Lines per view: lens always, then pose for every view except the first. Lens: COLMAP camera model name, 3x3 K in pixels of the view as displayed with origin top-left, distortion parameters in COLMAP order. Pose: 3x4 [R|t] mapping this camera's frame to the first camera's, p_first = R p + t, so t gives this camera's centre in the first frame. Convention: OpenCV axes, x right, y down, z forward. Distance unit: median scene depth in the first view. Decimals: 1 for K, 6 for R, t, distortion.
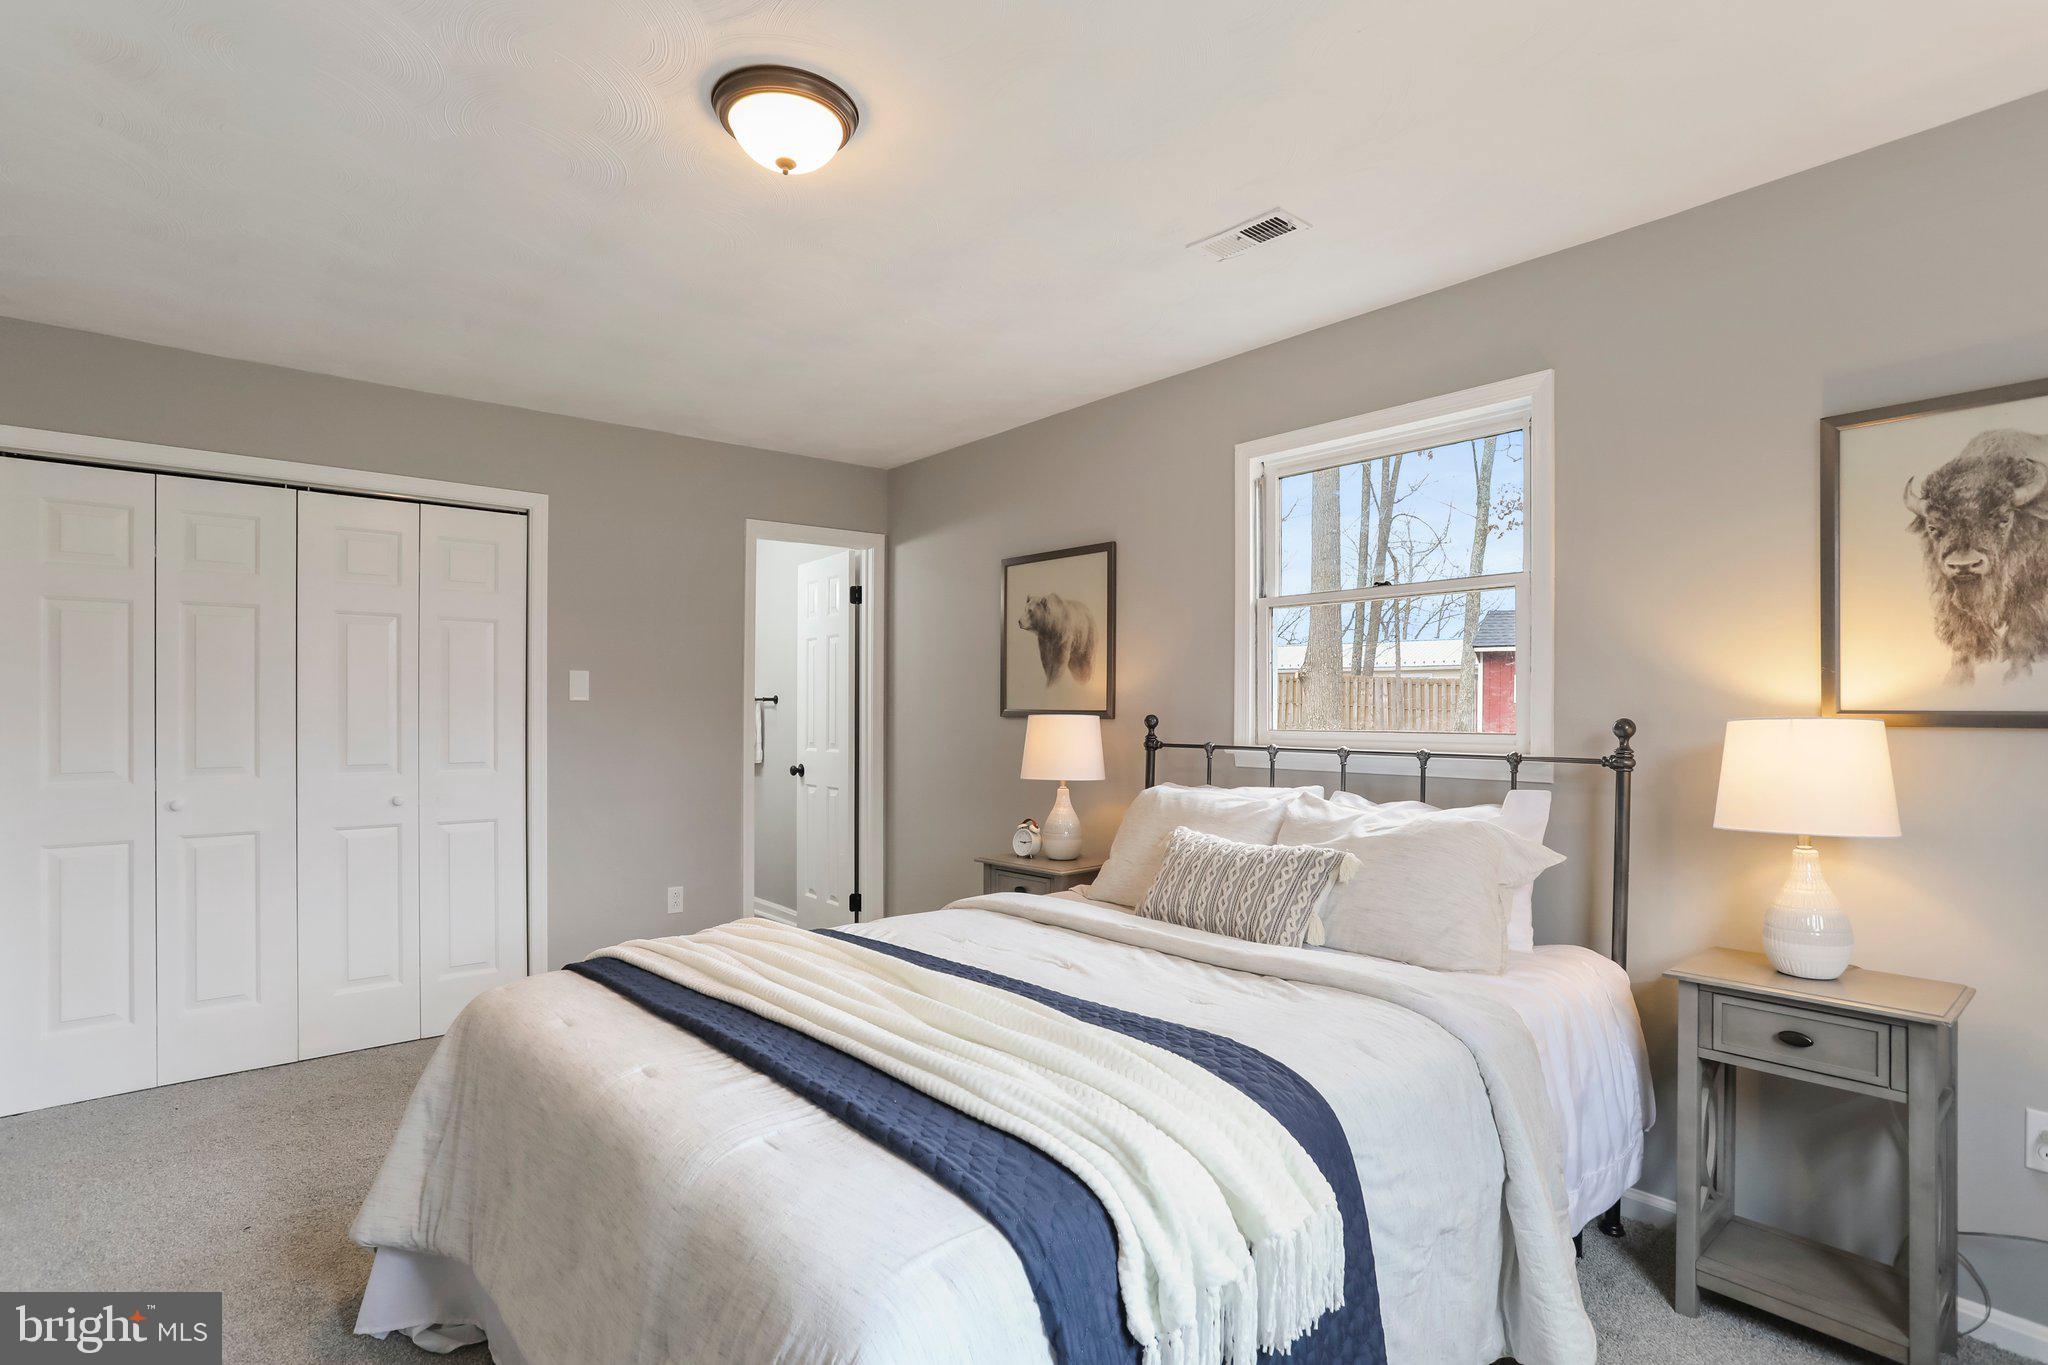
lens RADIAL K [[1001.3, 0, 1020.0], [0, 1001.3, 695.1], [0, 0, 1]] dist [-0.054964, 0.029900]
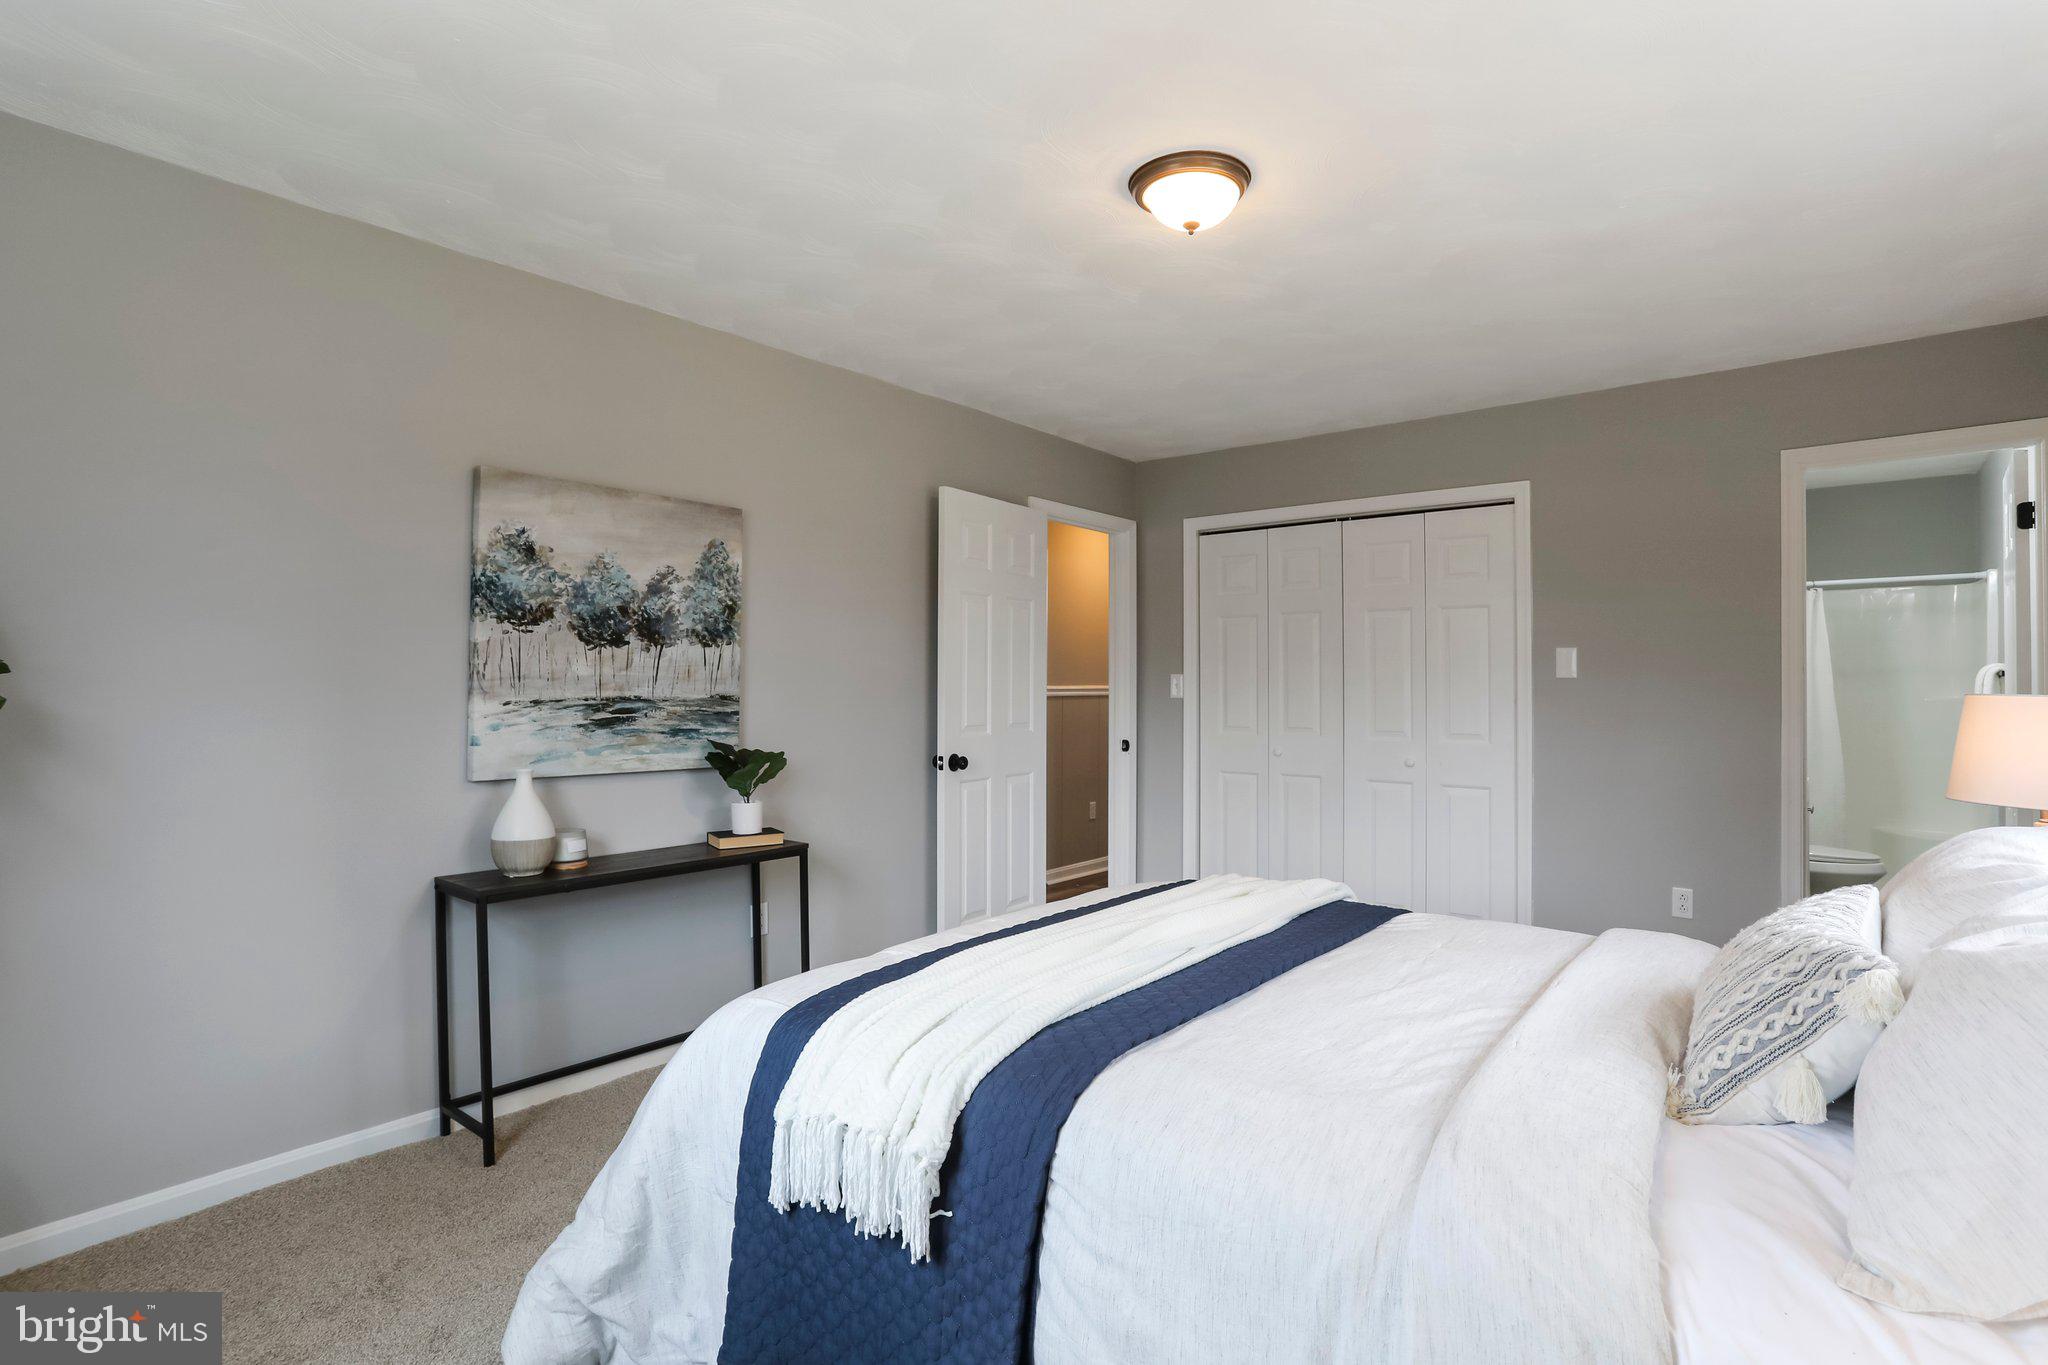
lens RADIAL K [[1001.3, 0, 1020.0], [0, 1001.3, 695.1], [0, 0, 1]] dist [-0.054964, 0.029900]
pose [[0.183905, 0.009113, -0.982902, 0.440393], [0.008676, 0.999903, 0.010893, 0.006573], [0.982906, -0.010531, 0.183808, 0.283851]]
